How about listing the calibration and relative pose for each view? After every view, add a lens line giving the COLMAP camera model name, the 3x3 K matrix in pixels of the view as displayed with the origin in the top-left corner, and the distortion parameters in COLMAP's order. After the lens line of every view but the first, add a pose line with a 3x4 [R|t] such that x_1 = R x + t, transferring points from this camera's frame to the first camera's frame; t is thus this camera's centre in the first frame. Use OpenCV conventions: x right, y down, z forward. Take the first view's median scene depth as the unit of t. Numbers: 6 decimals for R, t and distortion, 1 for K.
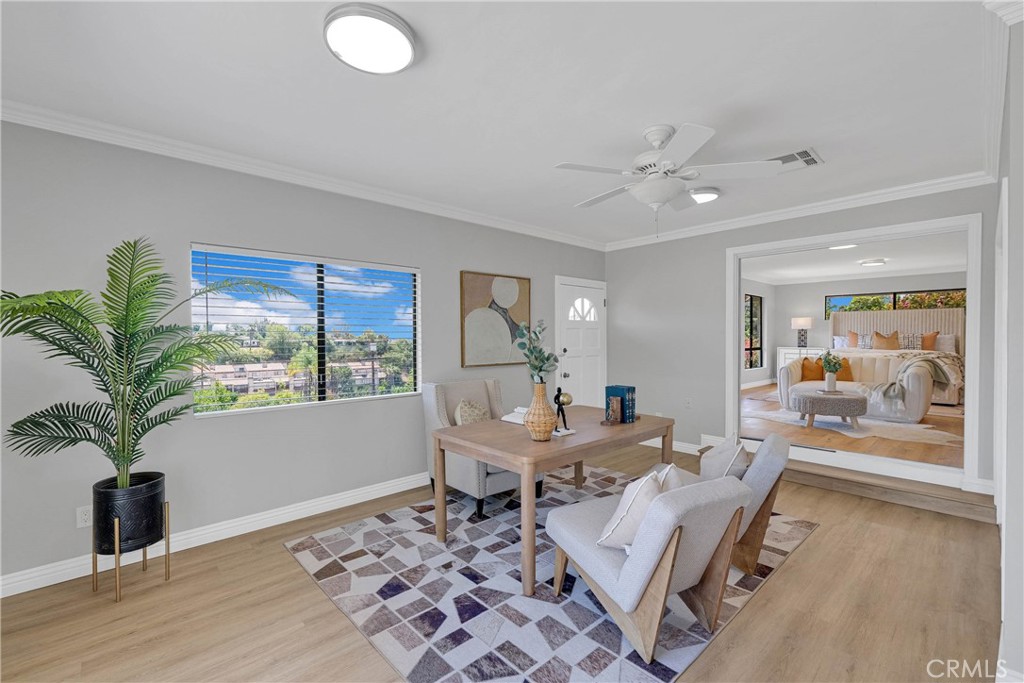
lens RADIAL K [[448.8, 0, 506.4], [0, 448.8, 343.1], [0, 0, 1]] dist [-0.010354, -0.000170]
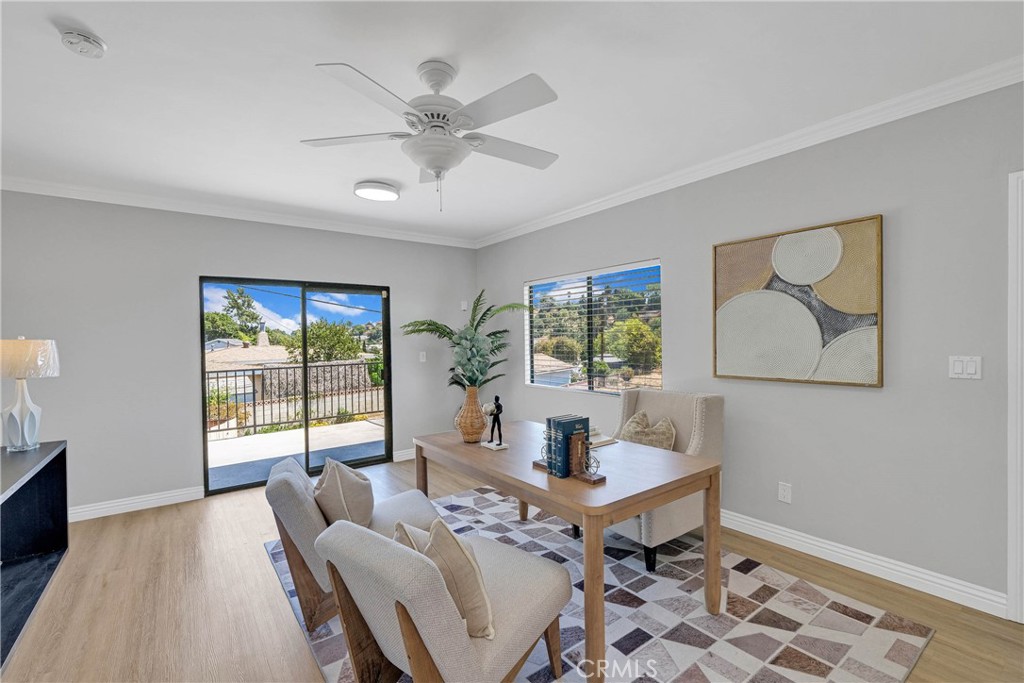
lens RADIAL K [[448.8, 0, 505.5], [0, 448.8, 345.5], [0, 0, 1]] dist [-0.010354, -0.000170]
pose [[-0.111529, 0.020647, -0.993547, 1.055291], [0.001151, 0.999786, 0.020648, -0.020570], [0.993761, 0.001159, -0.111529, 1.171960]]
